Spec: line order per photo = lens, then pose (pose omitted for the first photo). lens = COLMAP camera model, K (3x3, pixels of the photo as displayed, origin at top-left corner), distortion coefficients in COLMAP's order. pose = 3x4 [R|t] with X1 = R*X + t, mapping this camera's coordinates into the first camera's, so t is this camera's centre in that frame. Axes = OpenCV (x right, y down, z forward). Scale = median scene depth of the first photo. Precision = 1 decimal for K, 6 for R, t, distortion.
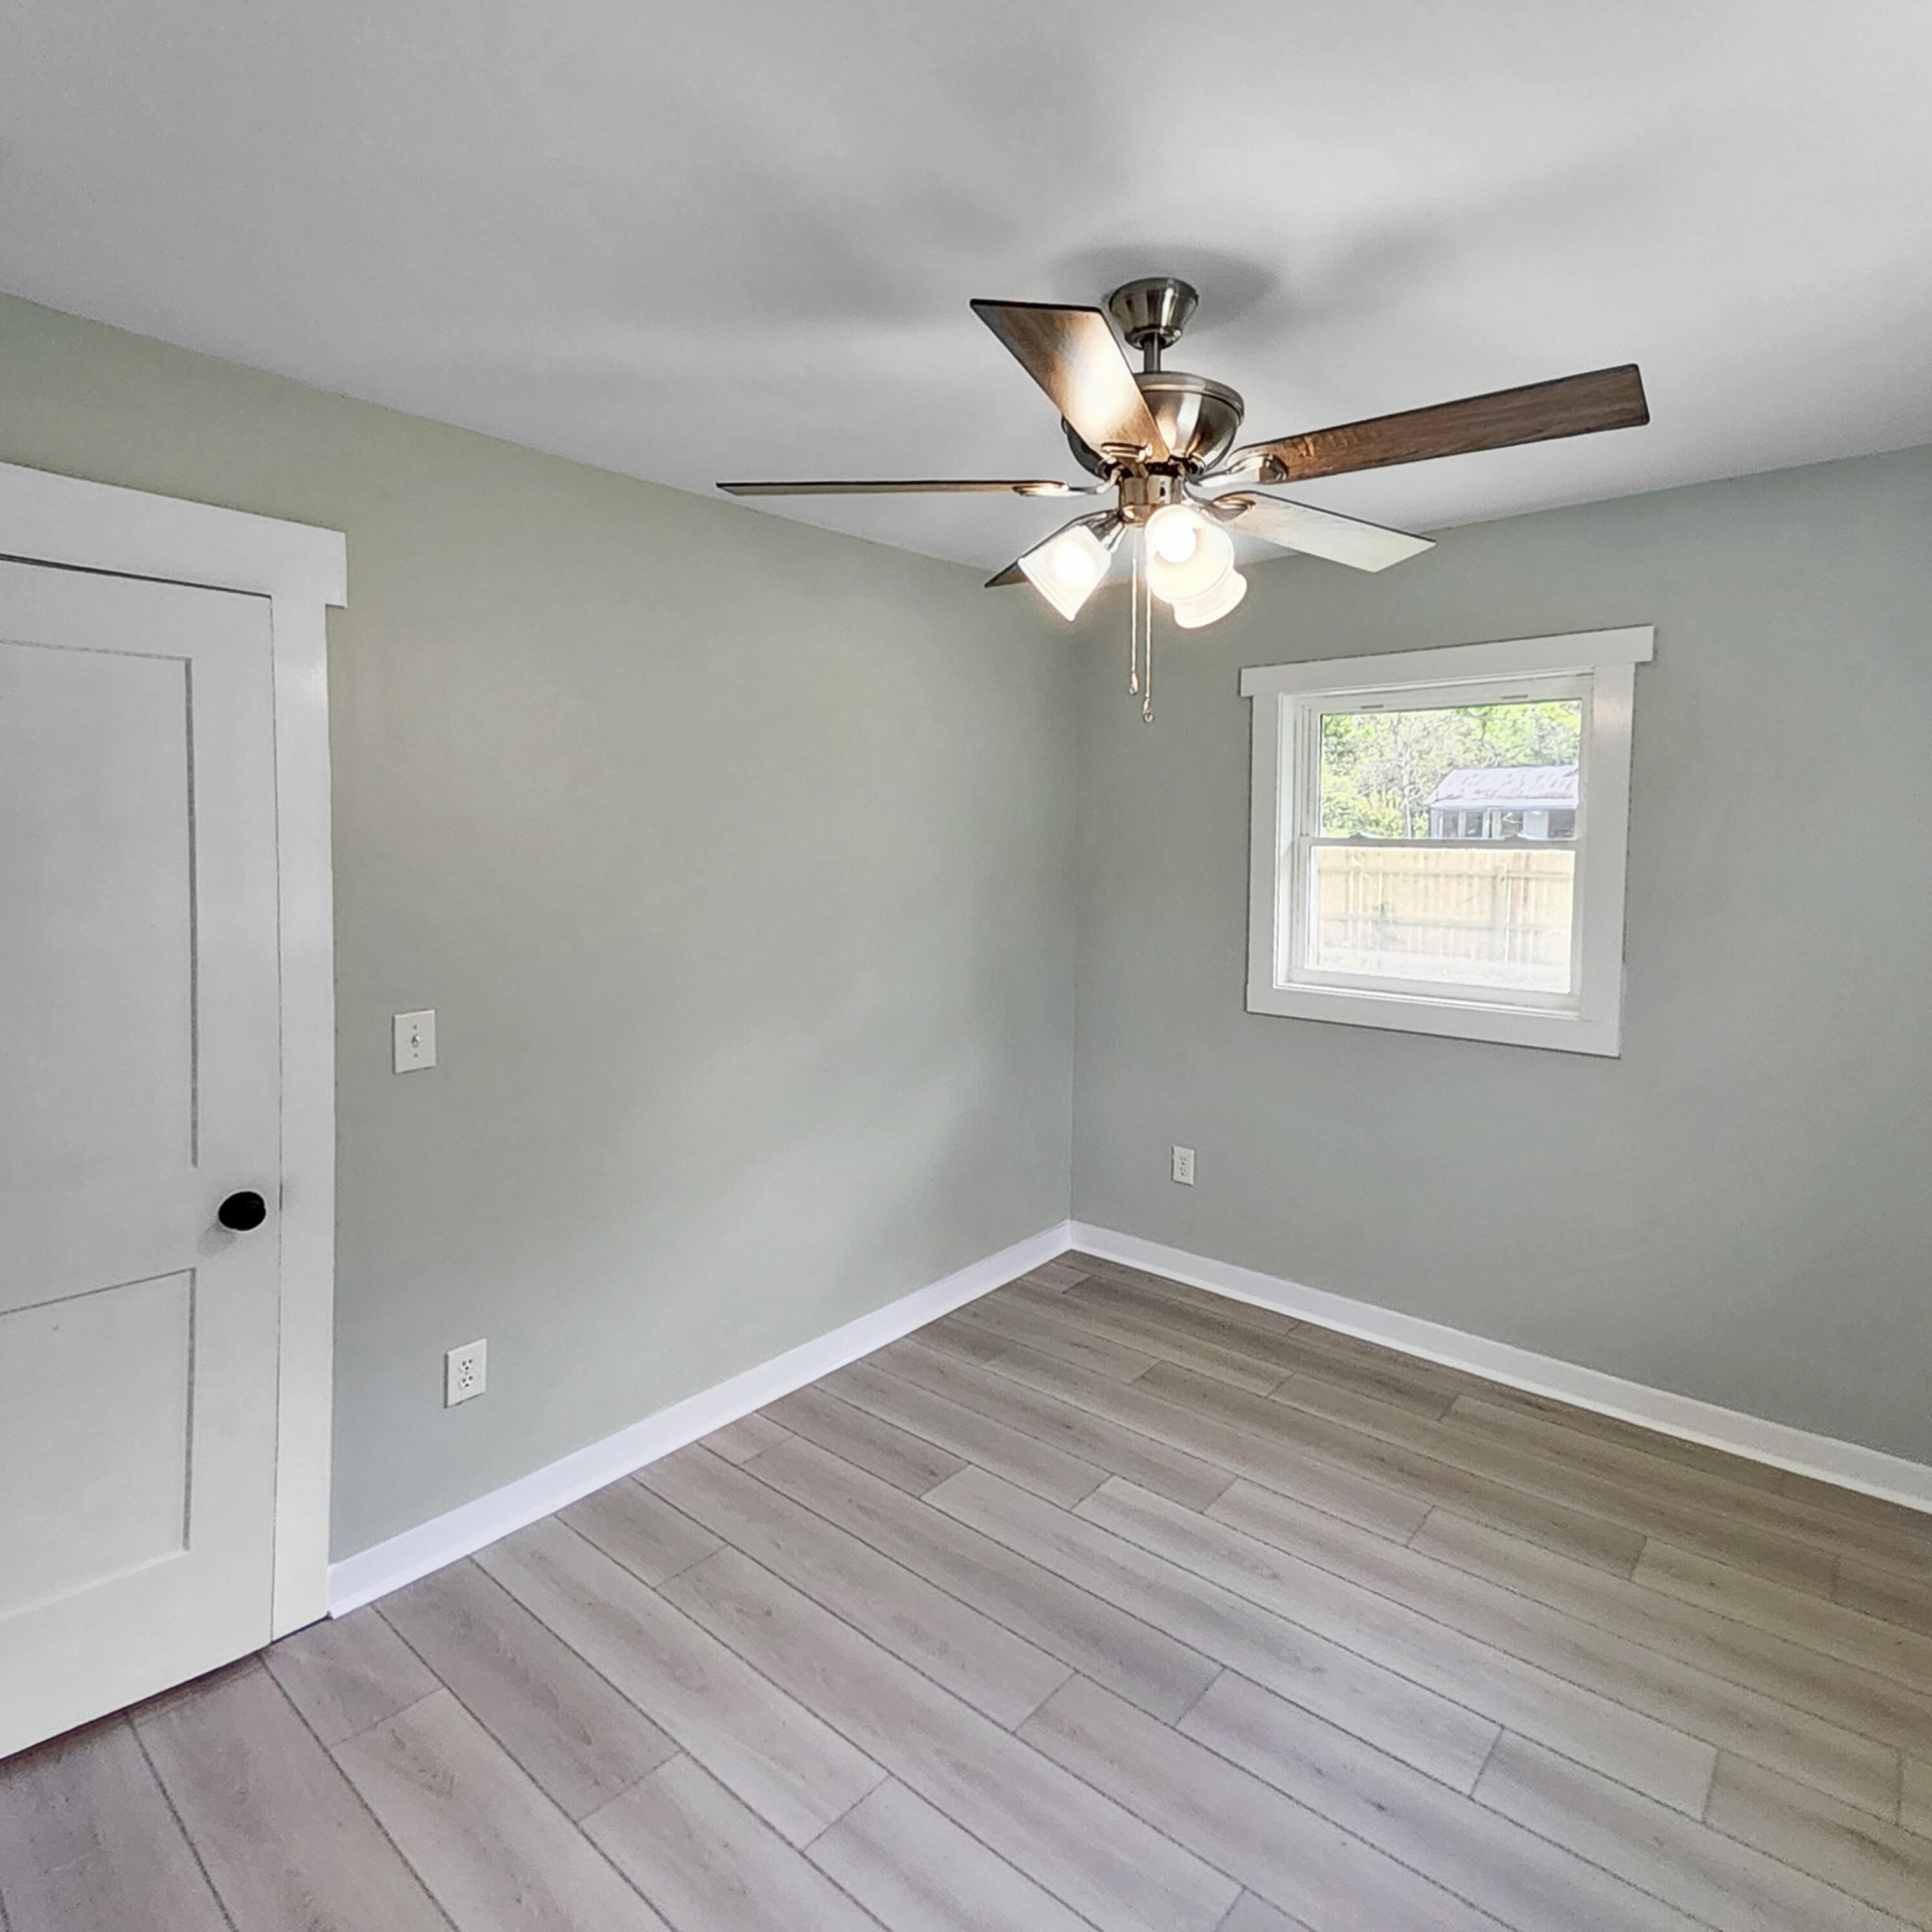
lens RADIAL K [[1086.7, 0, 966.0], [0, 1086.7, 966.0], [0, 0, 1]] dist [0.000647, 0.000166]
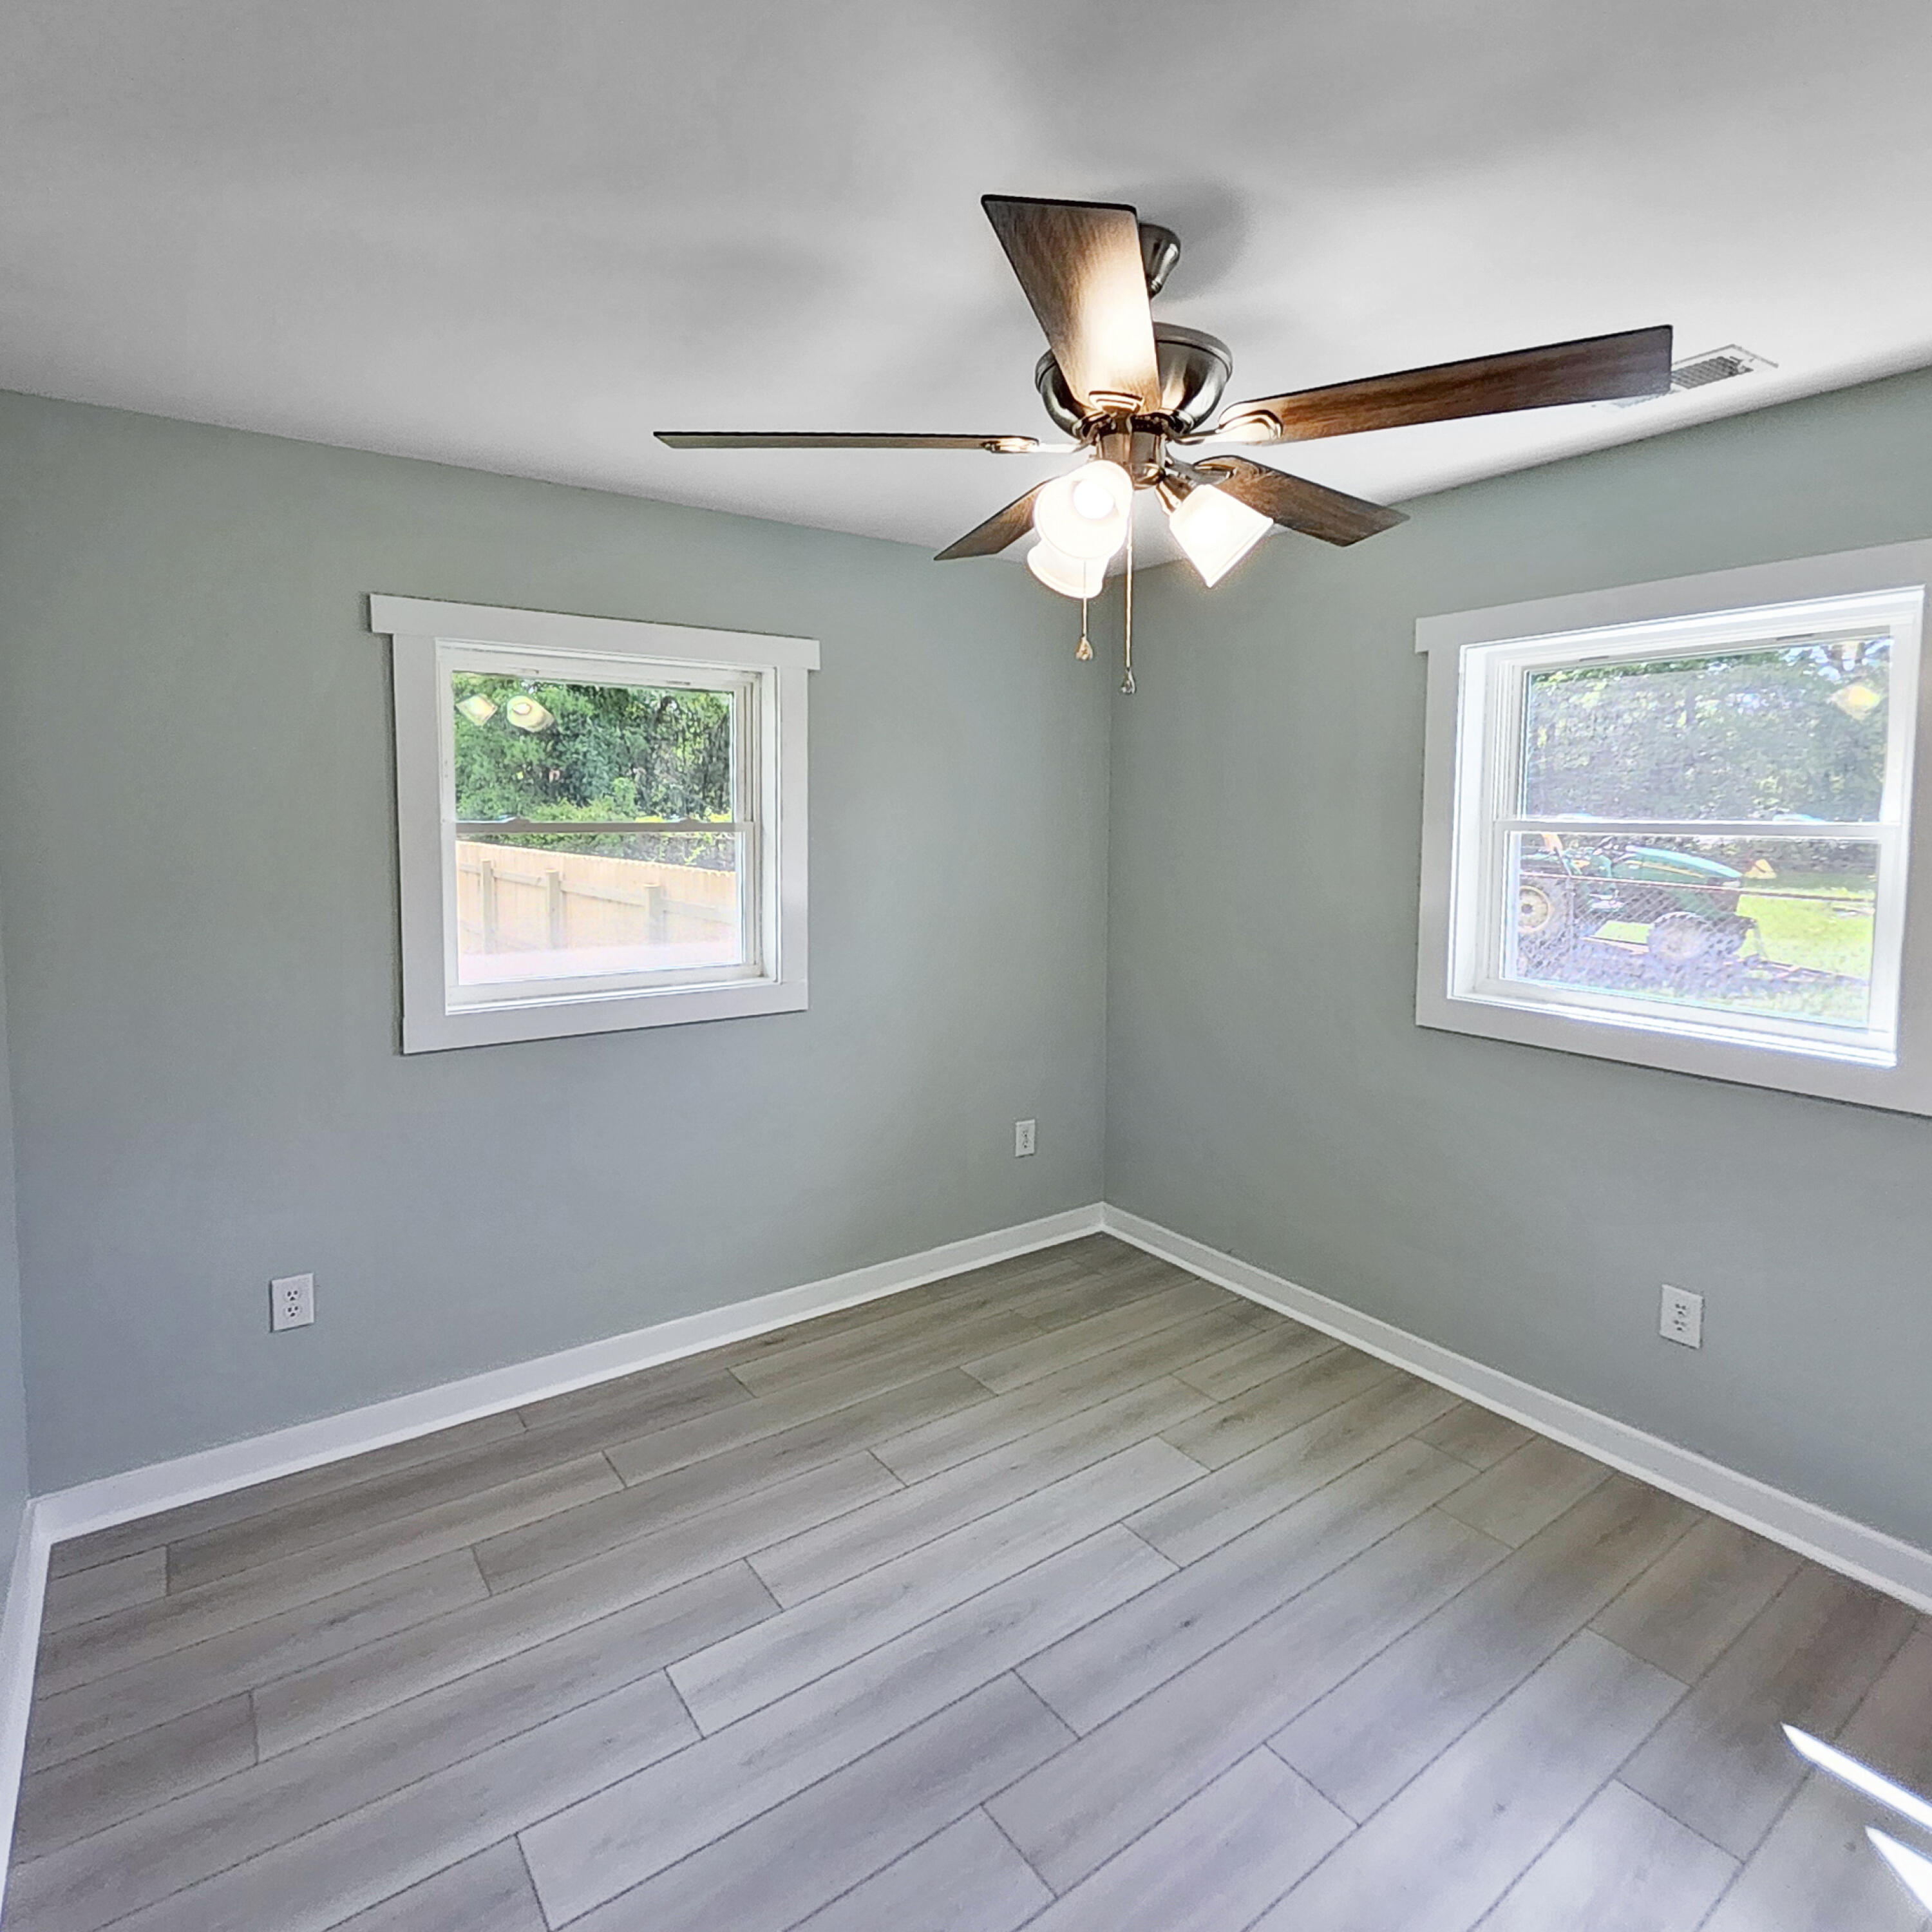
lens RADIAL K [[1106.5, 0, 956.4], [0, 1106.5, 943.1], [0, 0, 1]] dist [0.073127, -0.064387]
pose [[0.227396, -0.114133, 0.967091, -0.541024], [0.126673, 0.988137, 0.086832, -0.072946], [-0.965528, 0.102759, 0.239156, 0.594864]]
